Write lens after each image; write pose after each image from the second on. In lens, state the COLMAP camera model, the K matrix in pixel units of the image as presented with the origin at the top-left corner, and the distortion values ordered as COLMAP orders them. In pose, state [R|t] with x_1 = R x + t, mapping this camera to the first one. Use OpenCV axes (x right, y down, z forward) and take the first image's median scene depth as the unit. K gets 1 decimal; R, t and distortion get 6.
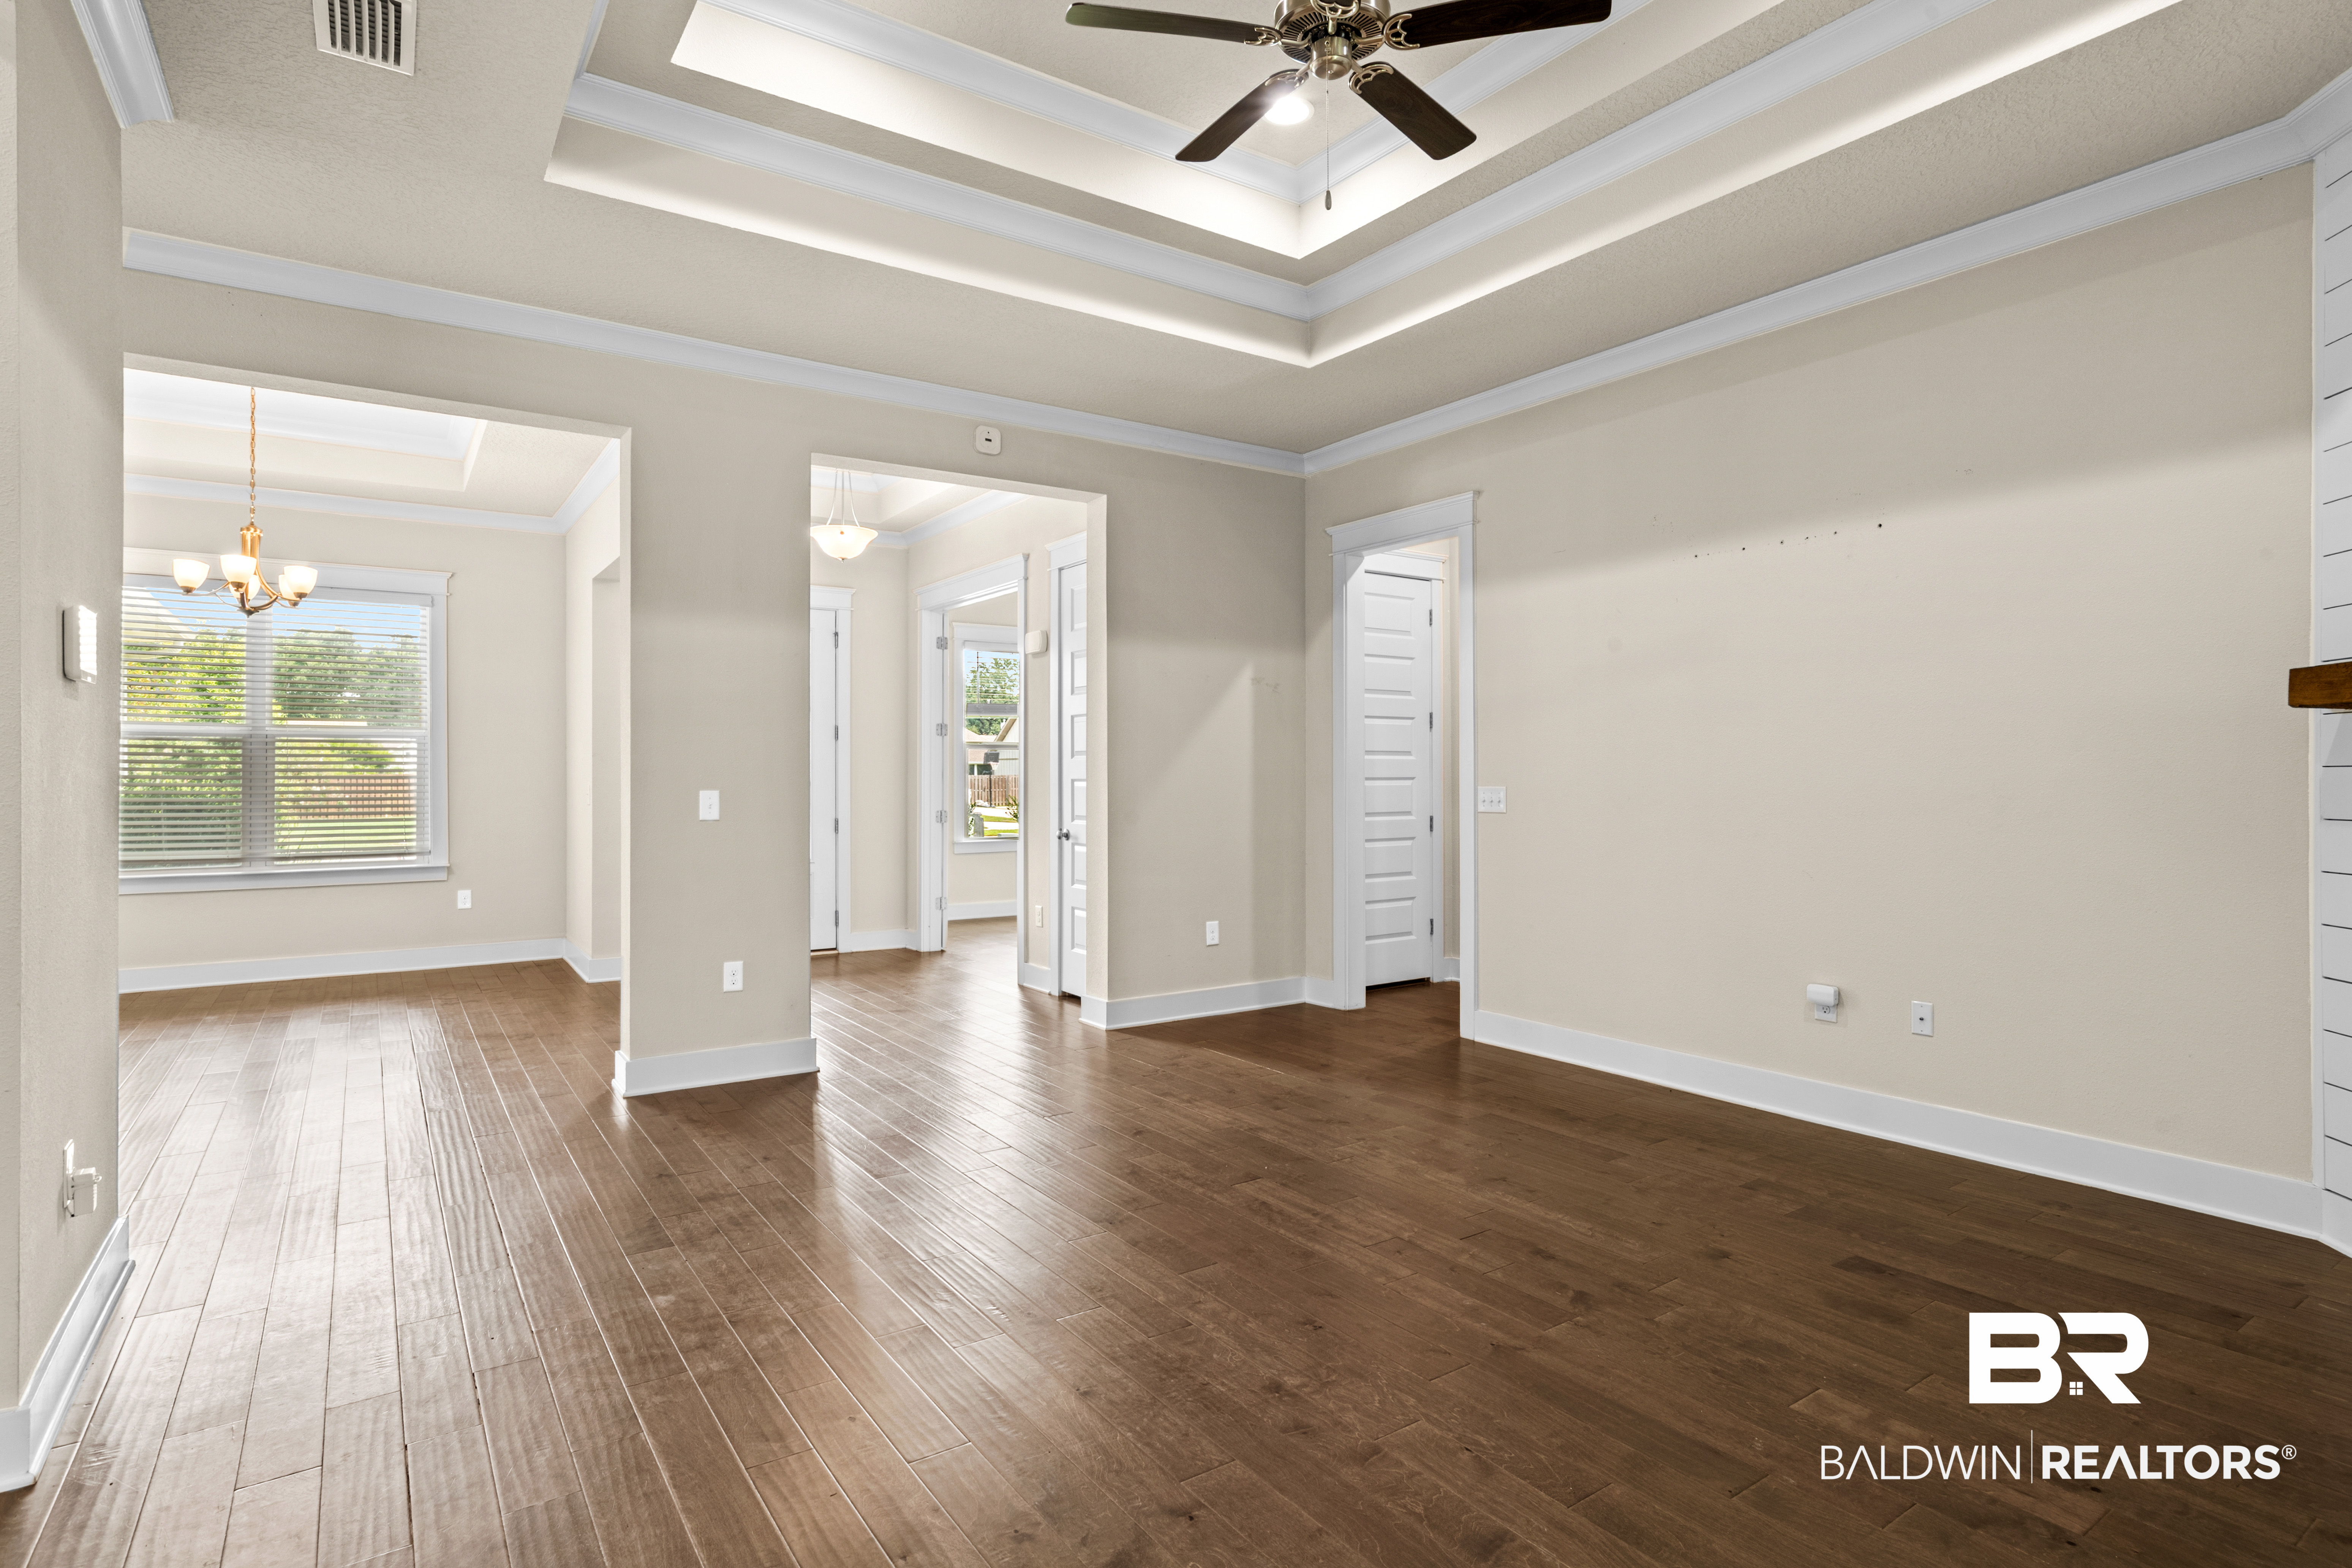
lens RADIAL K [[1214.0, 0, 1179.9], [0, 1214.0, 772.3], [0, 0, 1]] dist [-0.025220, 0.019354]
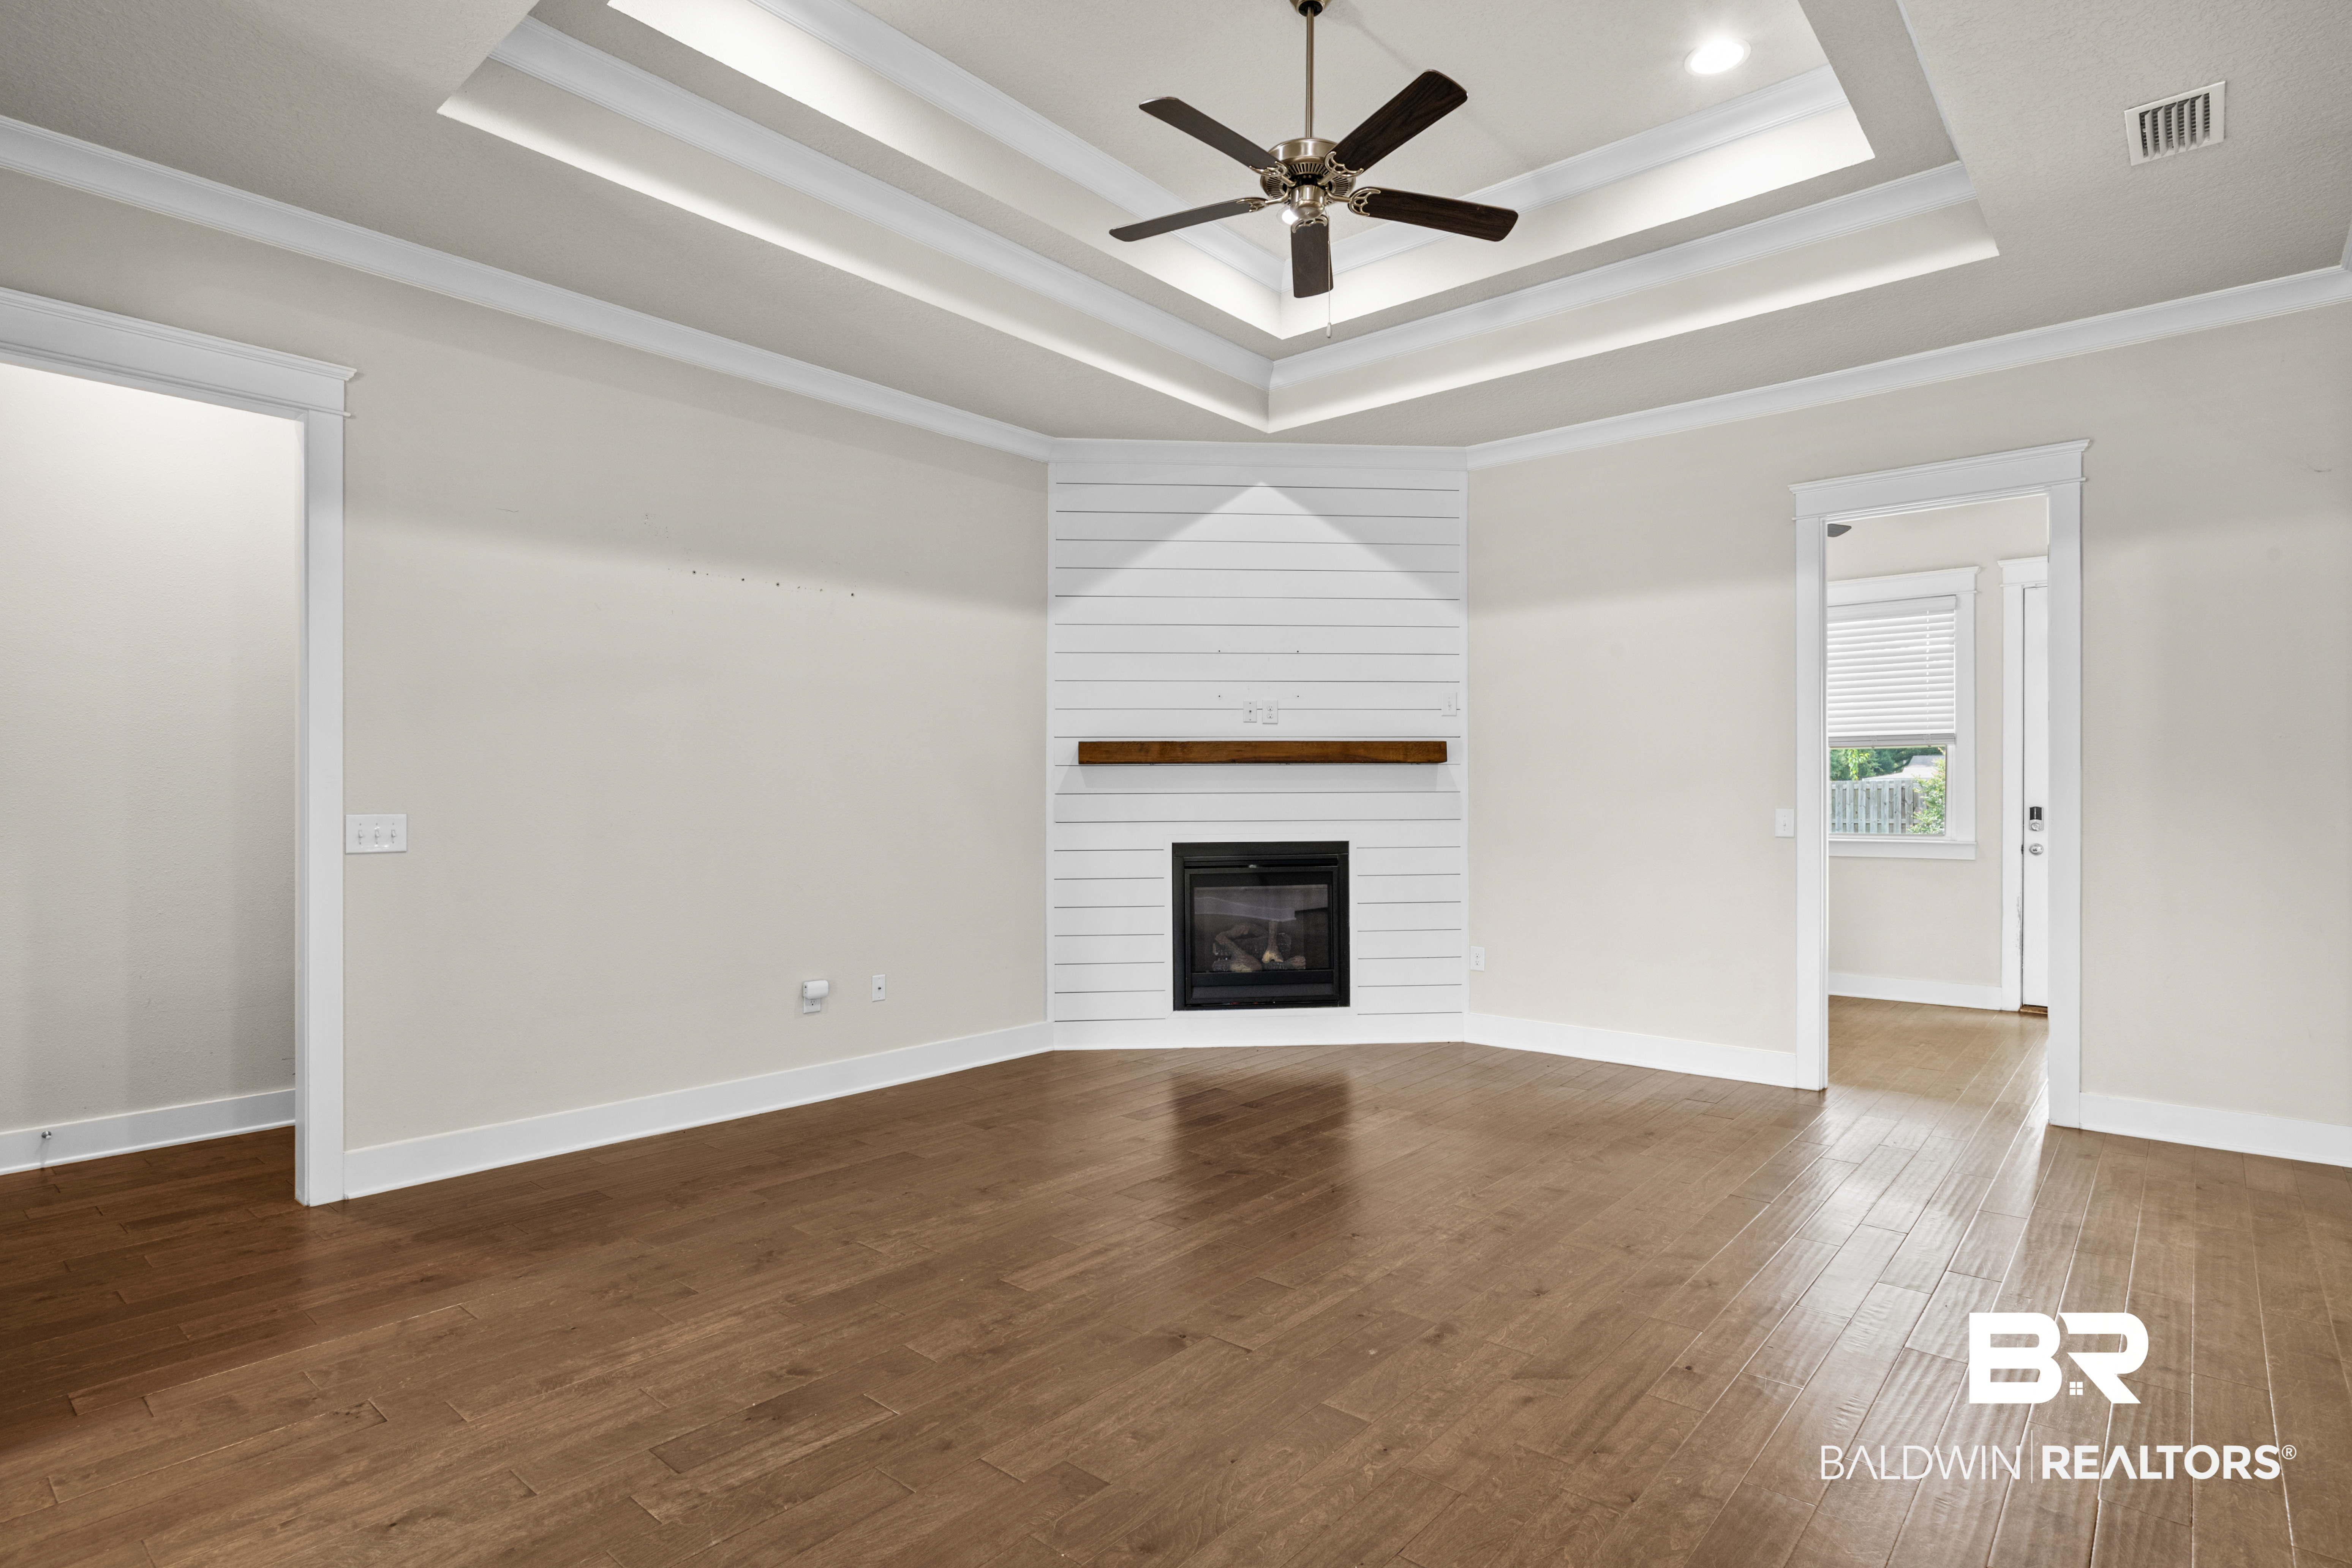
lens RADIAL K [[1217.0, 0, 1195.7], [0, 1217.0, 806.0], [0, 0, 1]] dist [-0.034250, 0.018897]
pose [[-0.271308, -0.002623, 0.962489, -0.726758], [-0.000225, 0.999996, 0.002661, 0.006904], [-0.962493, 0.000505, -0.271307, 1.035728]]
